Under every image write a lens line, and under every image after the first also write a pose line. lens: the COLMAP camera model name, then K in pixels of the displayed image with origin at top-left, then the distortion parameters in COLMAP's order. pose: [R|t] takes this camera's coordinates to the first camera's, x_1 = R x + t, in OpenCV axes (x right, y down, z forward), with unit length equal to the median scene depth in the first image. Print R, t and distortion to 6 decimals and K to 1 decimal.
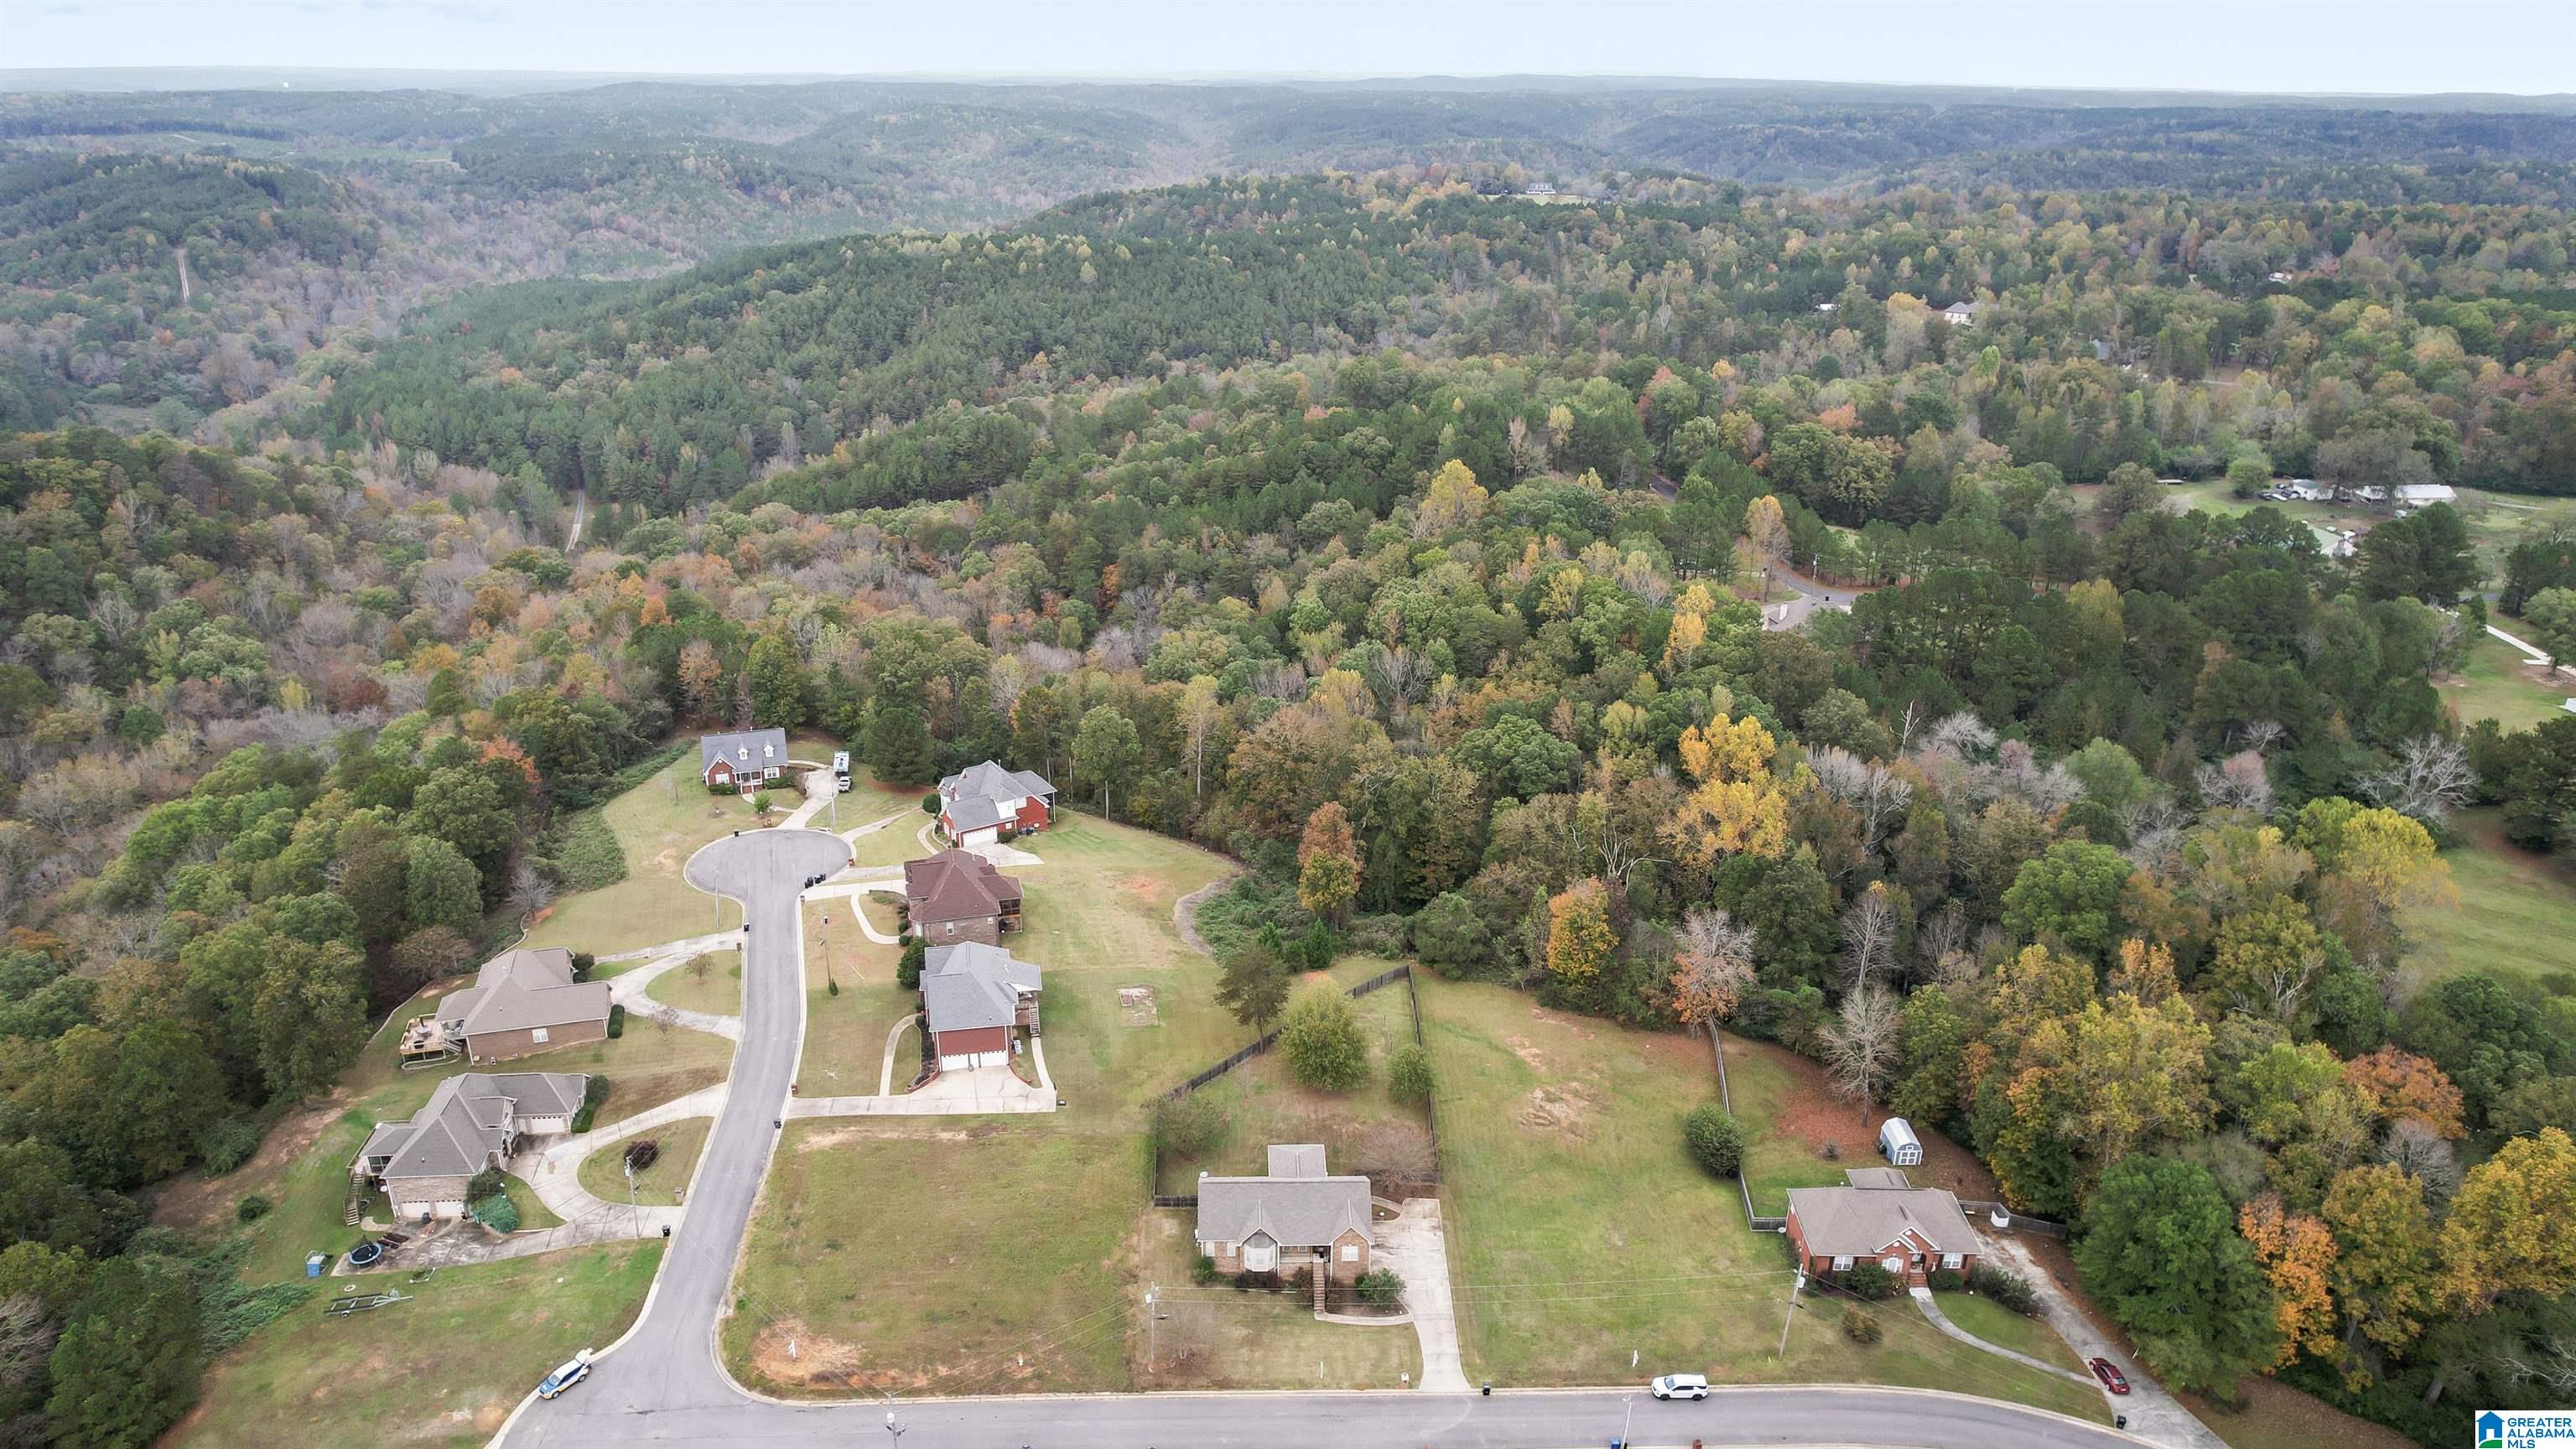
lens RADIAL K [[1654.2, 0, 1289.3], [0, 1654.2, 732.1], [0, 0, 1]] dist [-0.051976, 0.037844]
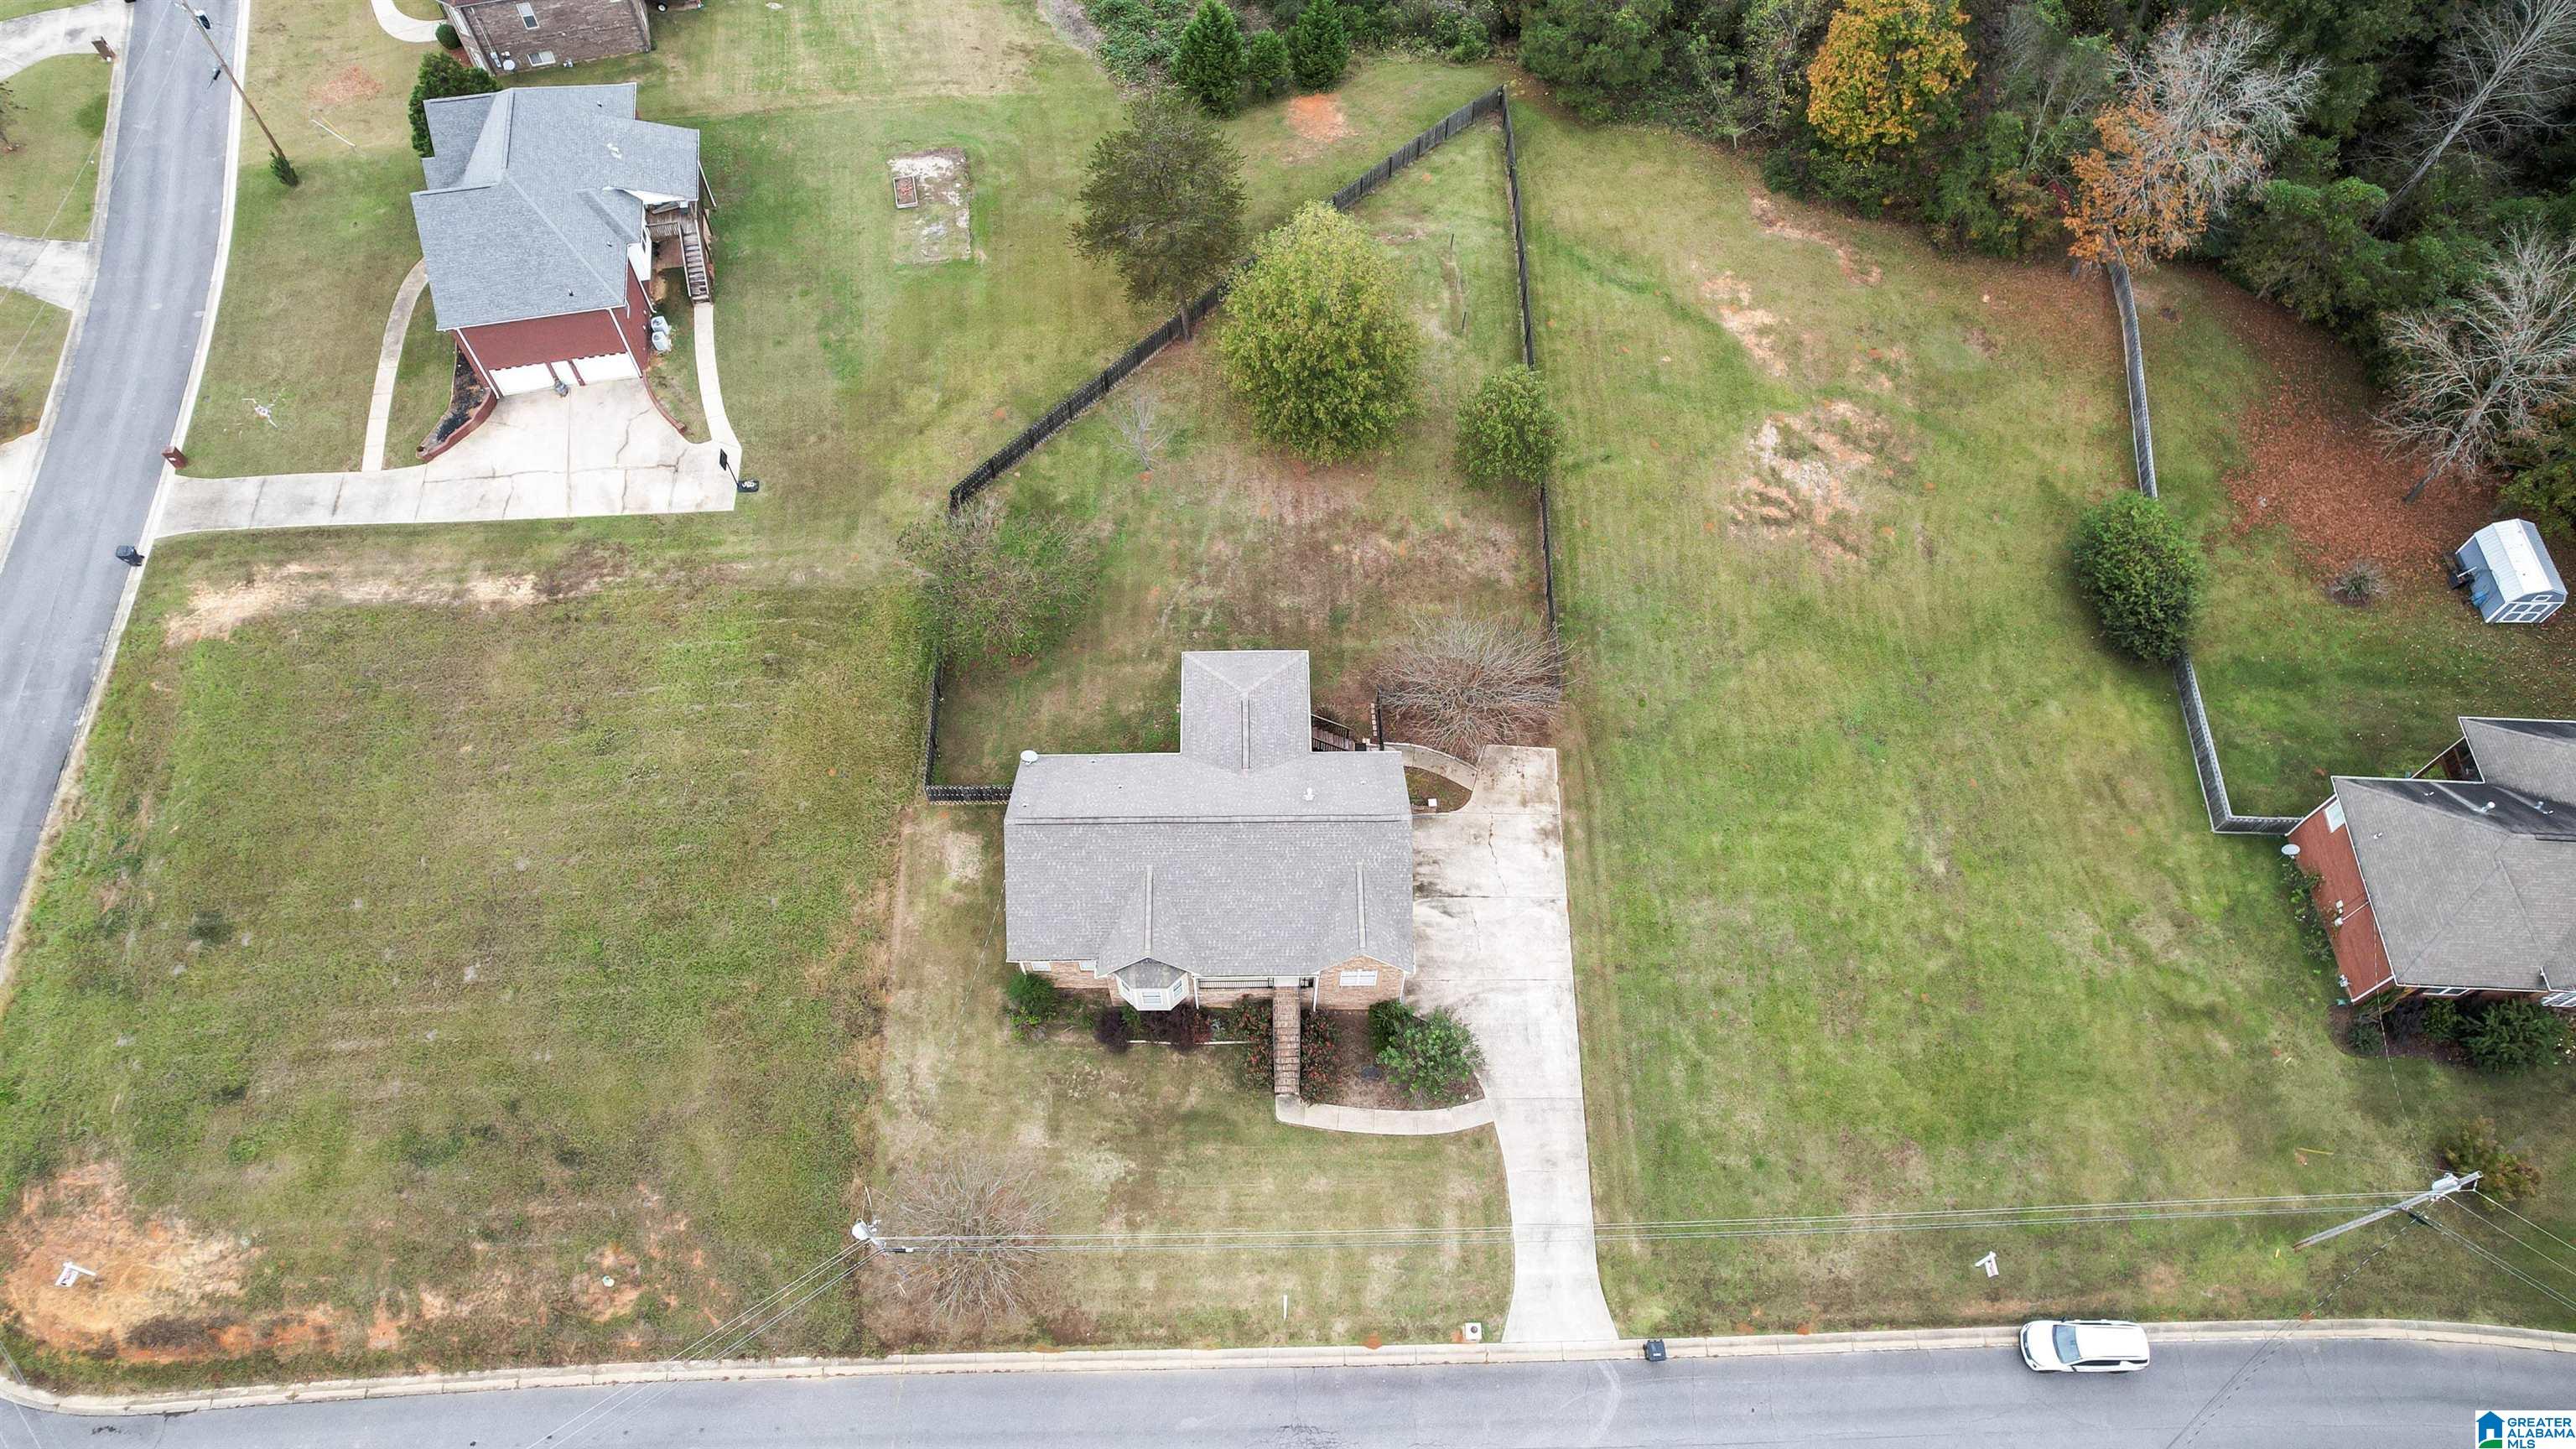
lens RADIAL K [[1654.2, 0, 1295.2], [0, 1654.2, 725.4], [0, 0, 1]] dist [-0.051976, 0.037844]
pose [[0.999936, 0.009066, -0.006770, 0.020924], [-0.003049, 0.792095, 0.610391, -0.004771], [0.010897, -0.610331, 0.792072, 0.648482]]
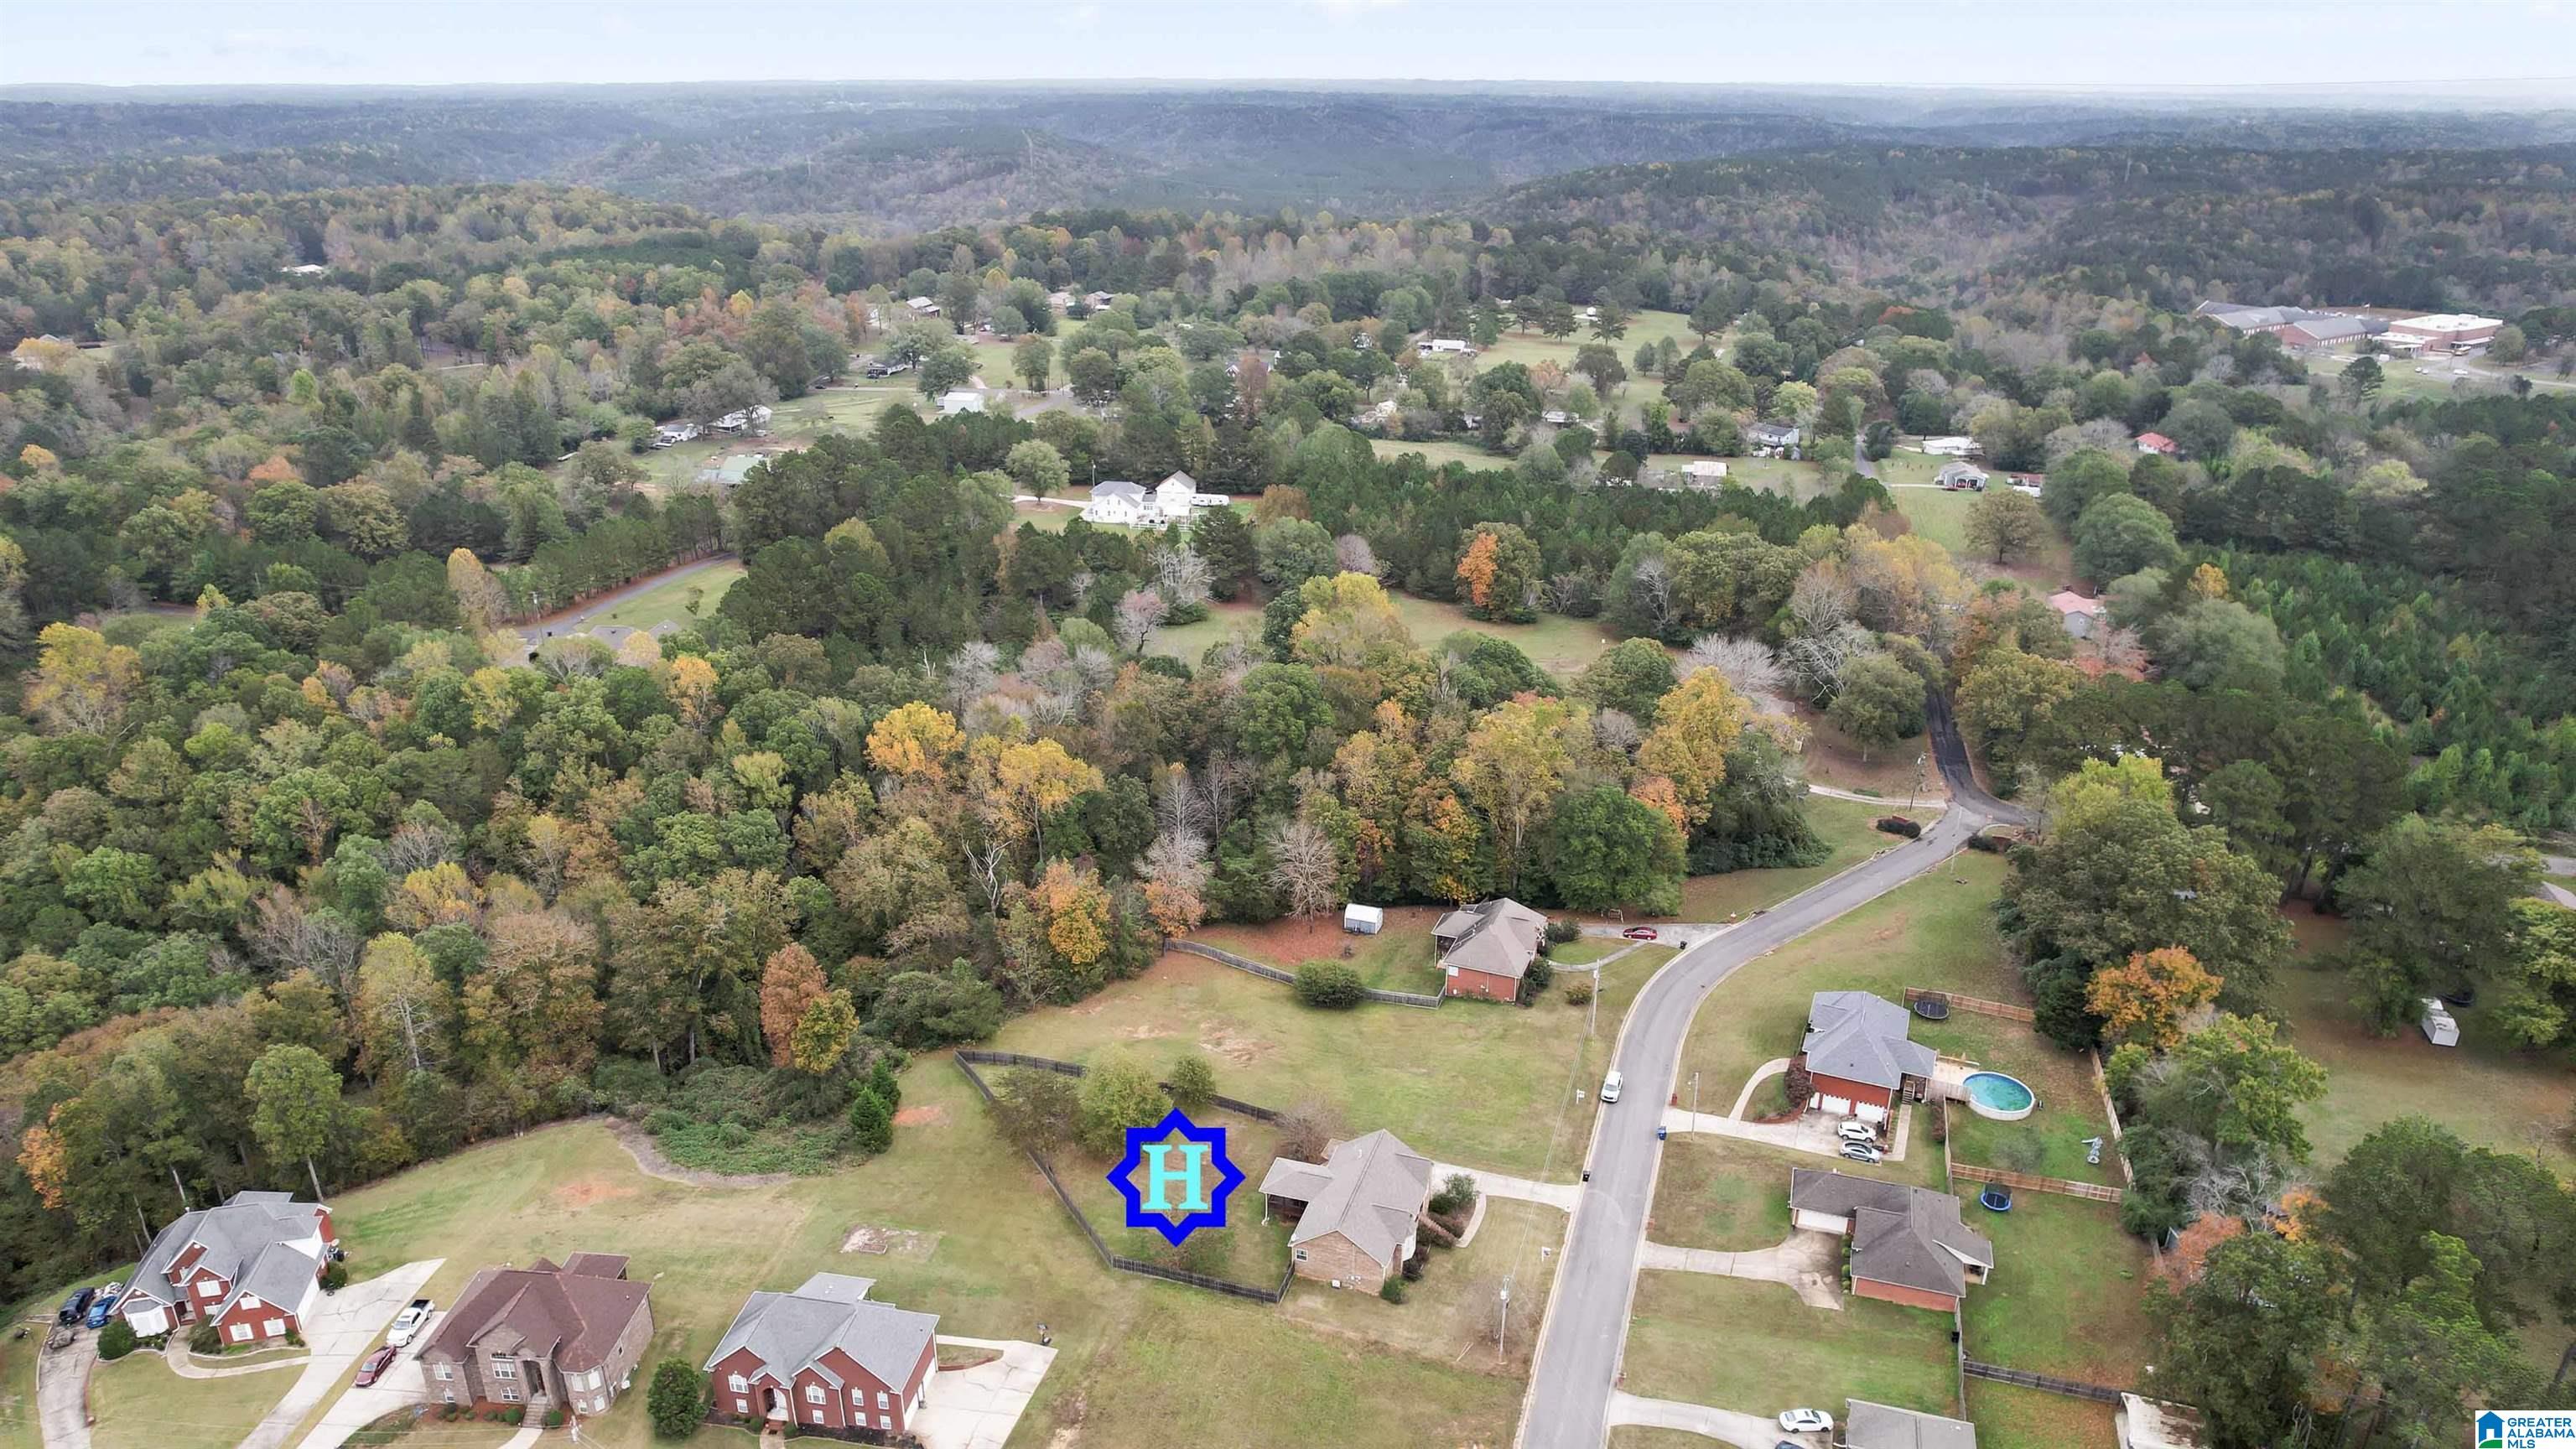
lens RADIAL K [[1654.2, 0, 1272.6], [0, 1654.2, 719.3], [0, 0, 1]] dist [-0.051976, 0.037844]
pose [[0.347878, -0.354154, 0.868076, -0.763921], [0.352125, 0.907477, 0.229116, -0.222709], [-0.868901, 0.225967, 0.440397, 0.514357]]
